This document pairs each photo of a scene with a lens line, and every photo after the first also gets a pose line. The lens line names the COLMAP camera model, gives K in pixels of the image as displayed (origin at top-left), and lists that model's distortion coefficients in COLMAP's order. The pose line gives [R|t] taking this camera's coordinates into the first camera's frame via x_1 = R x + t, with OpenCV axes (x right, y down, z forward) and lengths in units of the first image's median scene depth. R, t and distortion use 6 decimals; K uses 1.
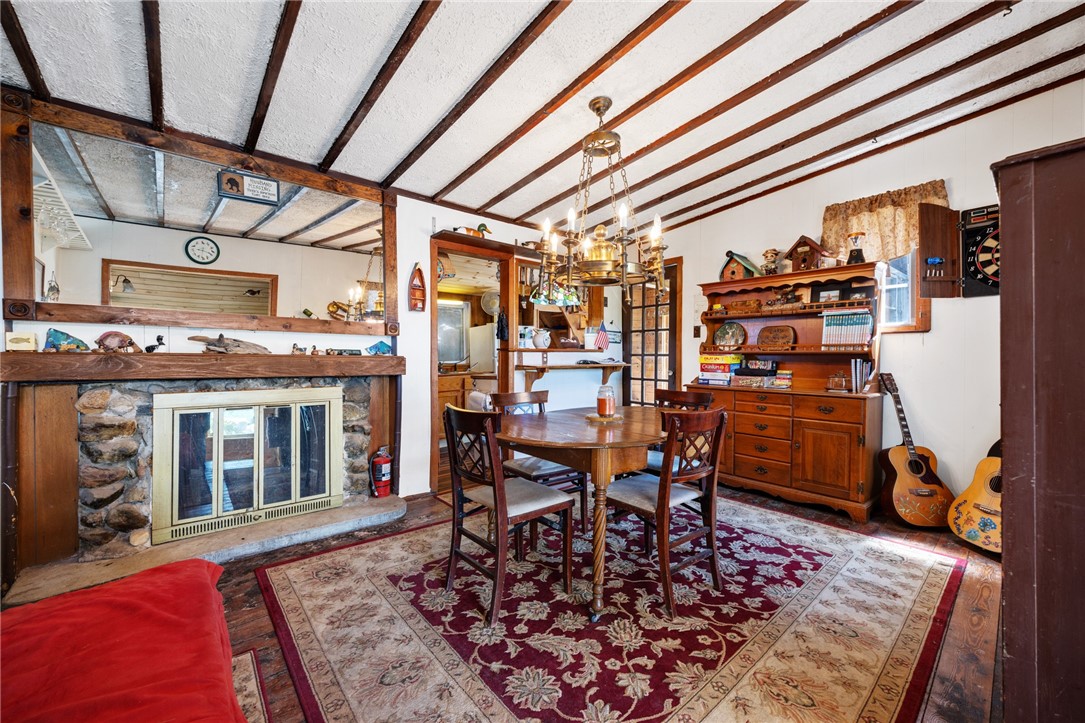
lens RADIAL K [[428.9, 0, 541.9], [0, 428.9, 359.1], [0, 0, 1]] dist [0.000292, 0.000006]
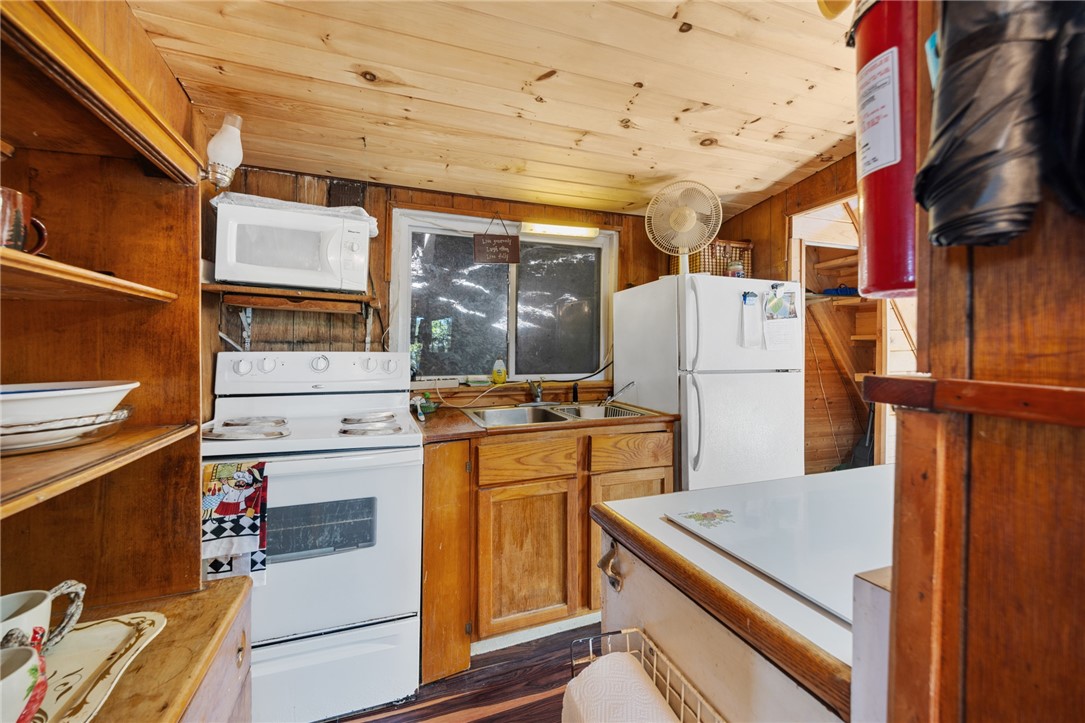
lens RADIAL K [[428.9, 0, 539.9], [0, 428.9, 357.0], [0, 0, 1]] dist [0.000292, 0.000006]
pose [[0.936082, 0.014204, -0.351495, -0.092335], [-0.014546, 0.999893, 0.001668, -0.013637], [0.351481, 0.003552, 0.936188, 0.607920]]
